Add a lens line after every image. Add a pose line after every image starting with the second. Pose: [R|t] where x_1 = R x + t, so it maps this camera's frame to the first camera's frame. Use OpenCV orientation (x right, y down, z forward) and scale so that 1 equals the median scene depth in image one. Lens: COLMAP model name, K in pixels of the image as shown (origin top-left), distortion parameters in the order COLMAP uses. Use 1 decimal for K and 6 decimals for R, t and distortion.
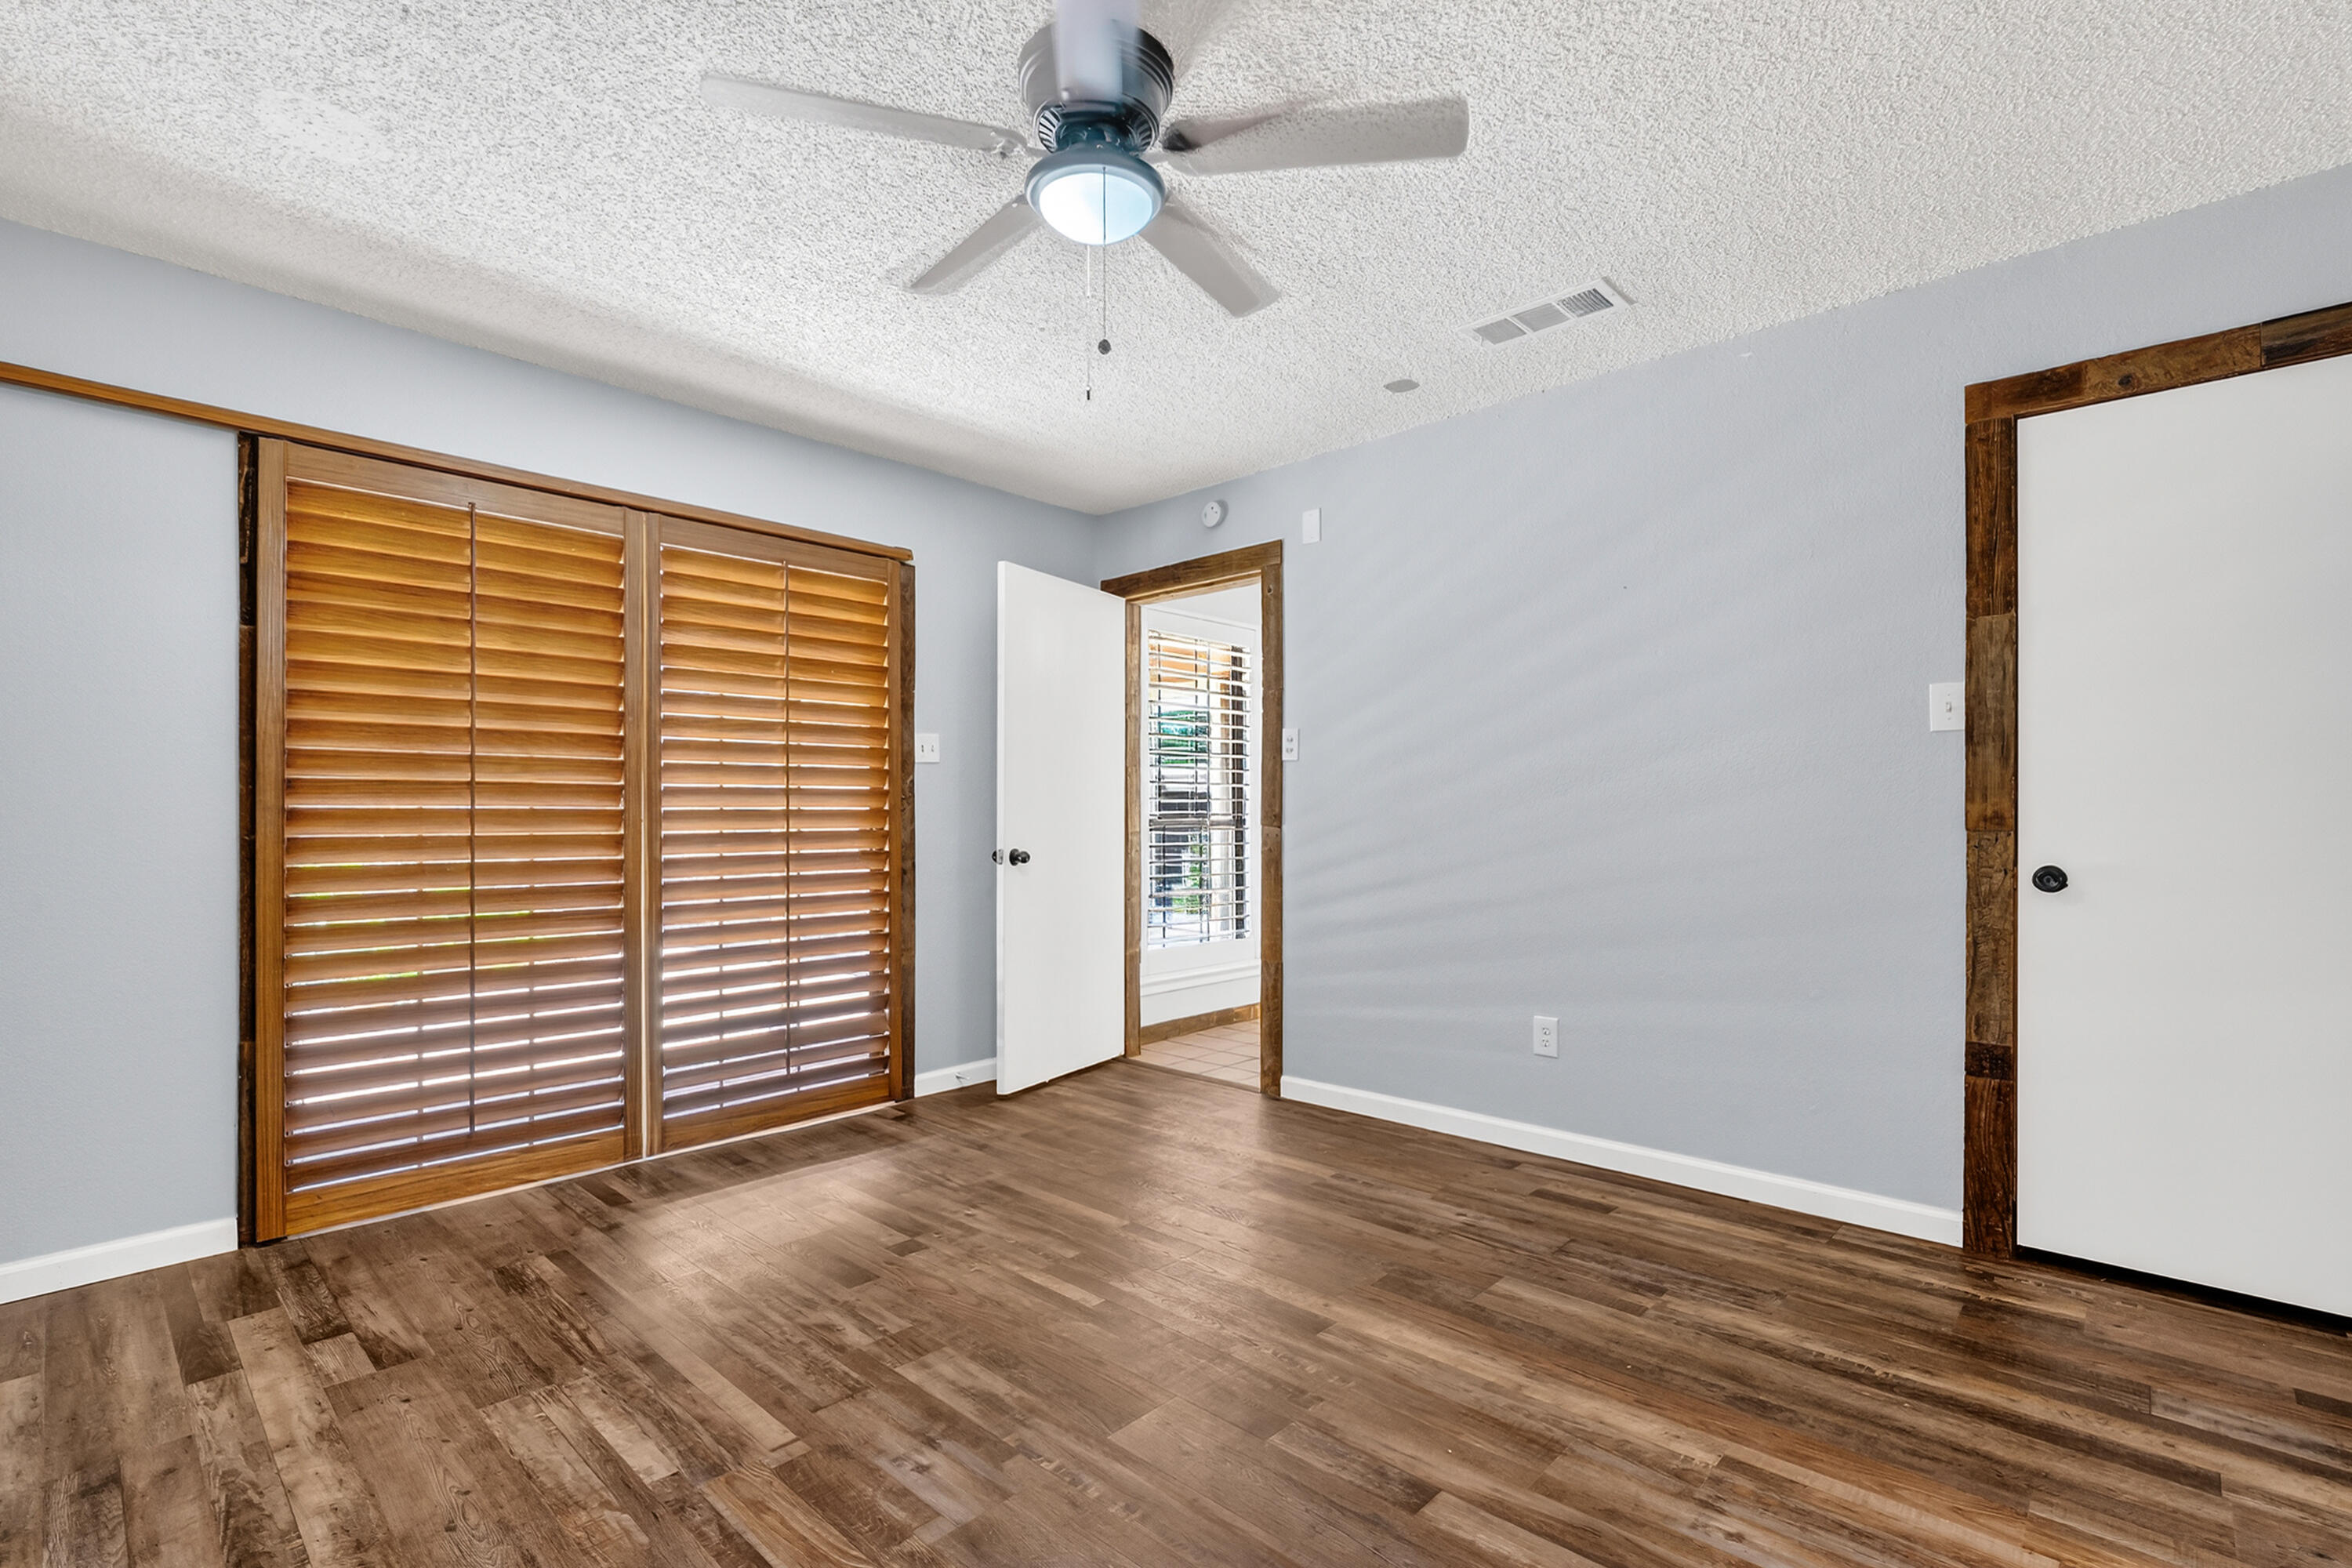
lens RADIAL K [[1058.4, 0, 1175.3], [0, 1058.4, 797.9], [0, 0, 1]] dist [-0.005841, -0.000217]
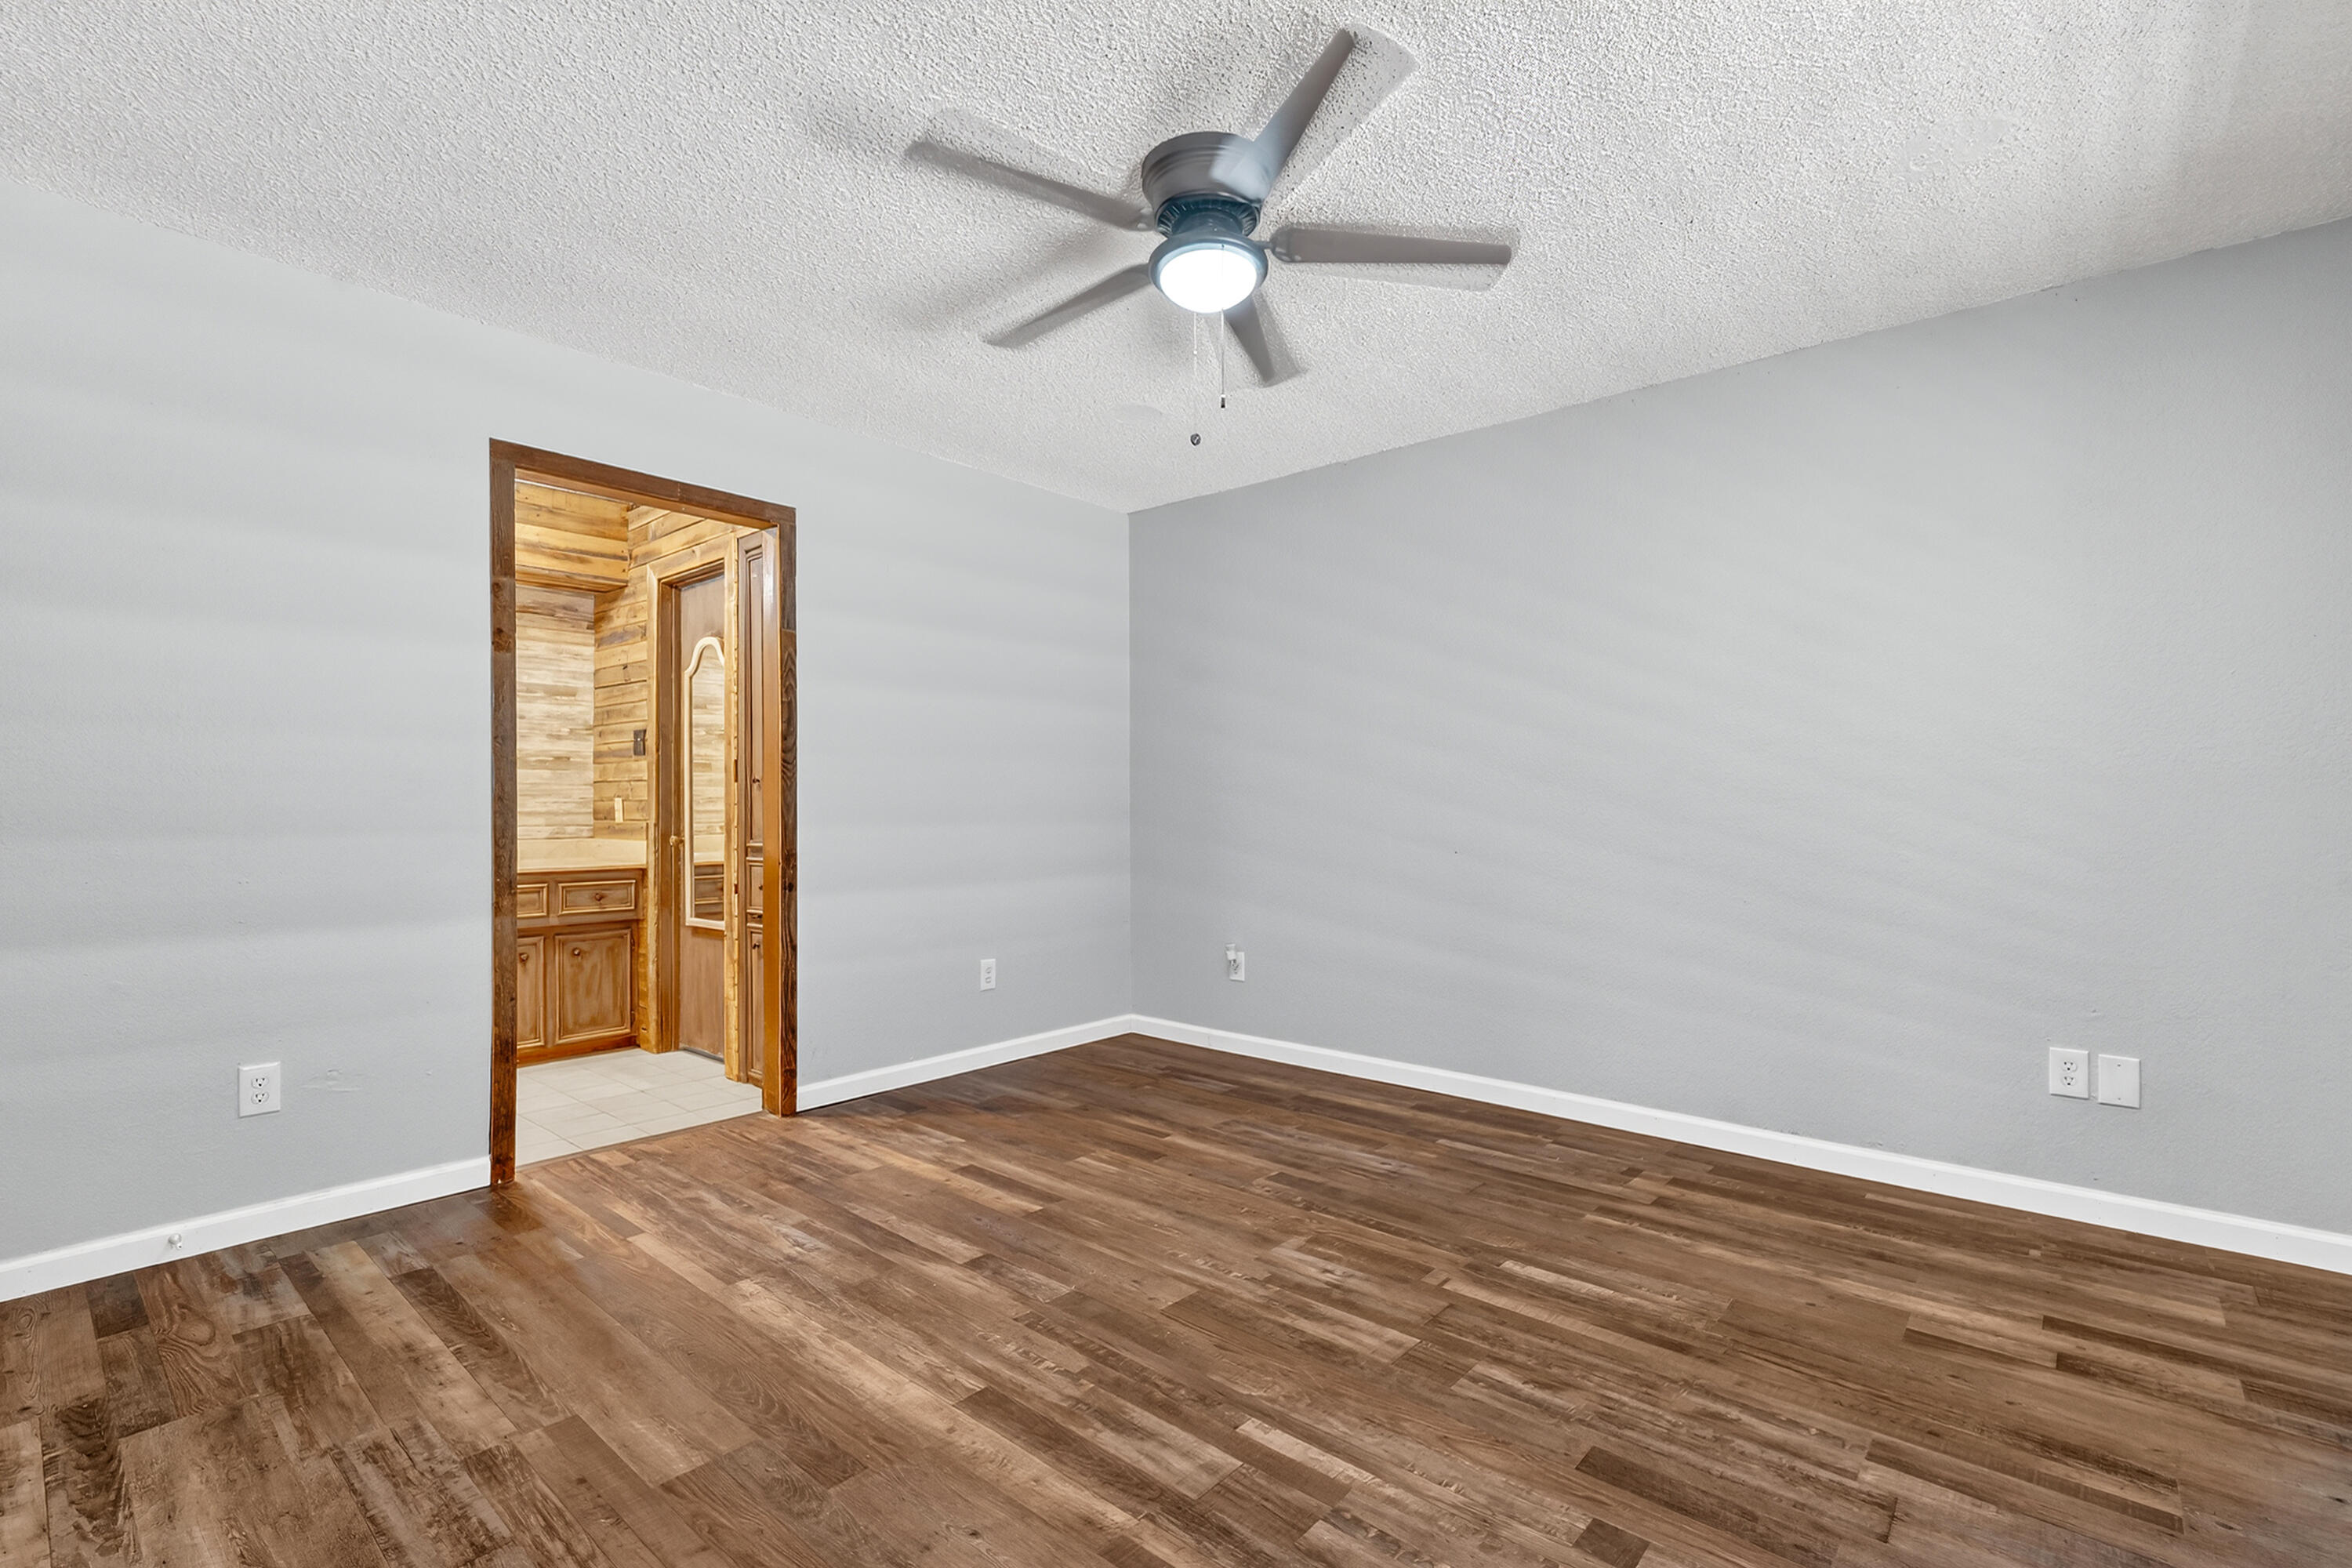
lens RADIAL K [[1058.4, 0, 1173.8], [0, 1058.4, 797.2], [0, 0, 1]] dist [-0.005841, -0.000217]
pose [[-0.999494, 0.003306, -0.031623, 0.002815], [0.003999, 0.999753, -0.021872, 0.037881], [0.031543, -0.021987, -0.999261, 2.124917]]
